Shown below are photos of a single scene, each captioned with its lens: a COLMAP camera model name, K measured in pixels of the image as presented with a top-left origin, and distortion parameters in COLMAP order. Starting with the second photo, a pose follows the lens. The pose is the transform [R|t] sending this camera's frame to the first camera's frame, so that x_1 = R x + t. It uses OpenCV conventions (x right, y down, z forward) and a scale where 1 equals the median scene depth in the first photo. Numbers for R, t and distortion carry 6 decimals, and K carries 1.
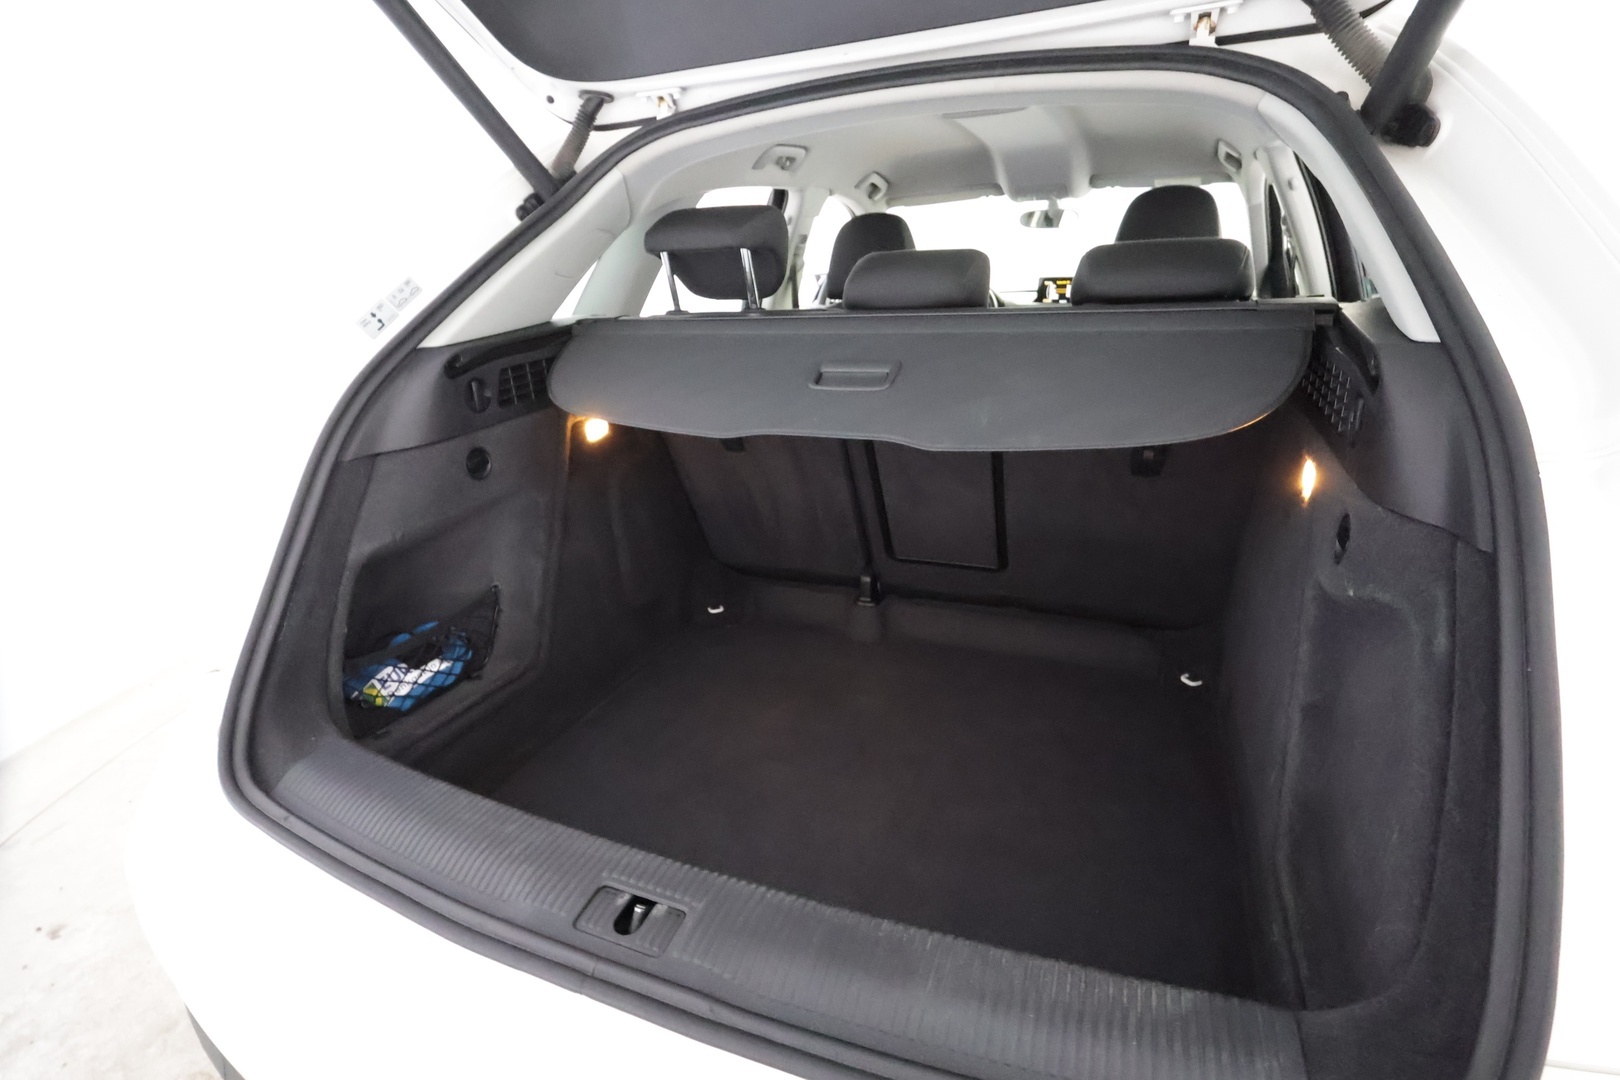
lens RADIAL K [[753.9, 0, 810.0], [0, 753.9, 540.0], [0, 0, 1]] dist [-0.005531, -0.000466]
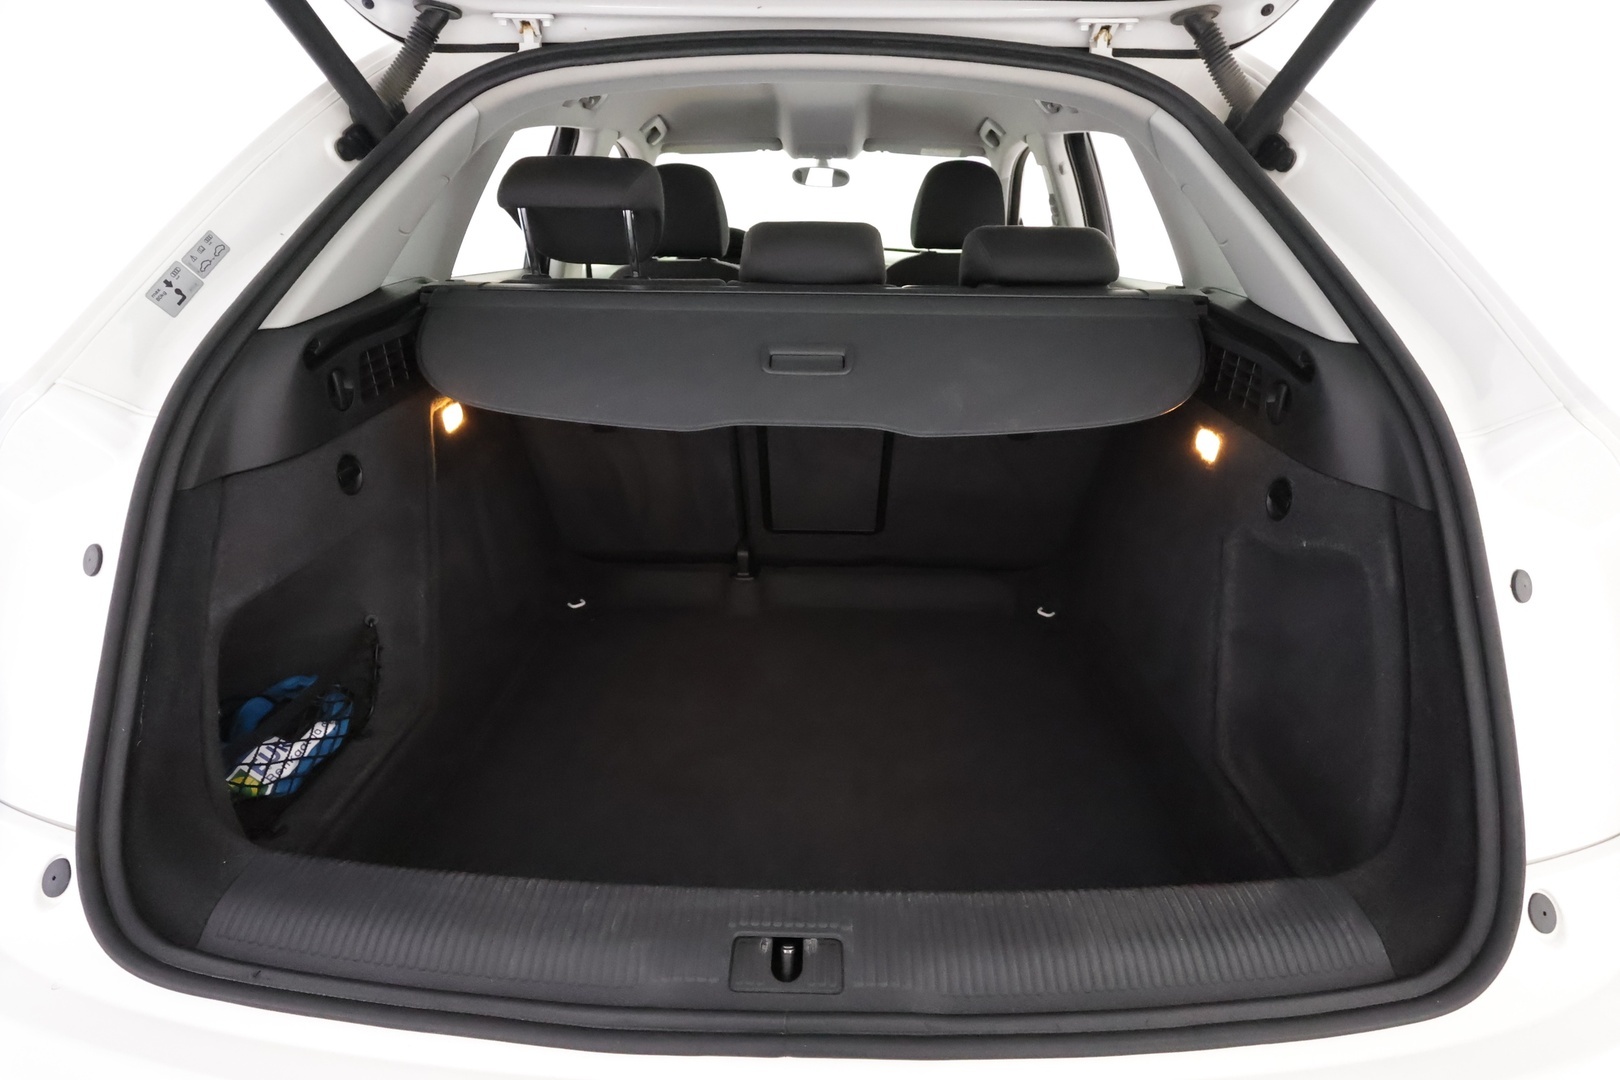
lens RADIAL K [[755.0, 0, 807.7], [0, 755.0, 538.8], [0, 0, 1]] dist [0.001651, 0.000824]
pose [[0.926176, -0.104431, 0.362341, -0.290871], [0.079287, 0.993338, 0.083627, -0.063041], [-0.368661, -0.048725, 0.928286, 0.072860]]
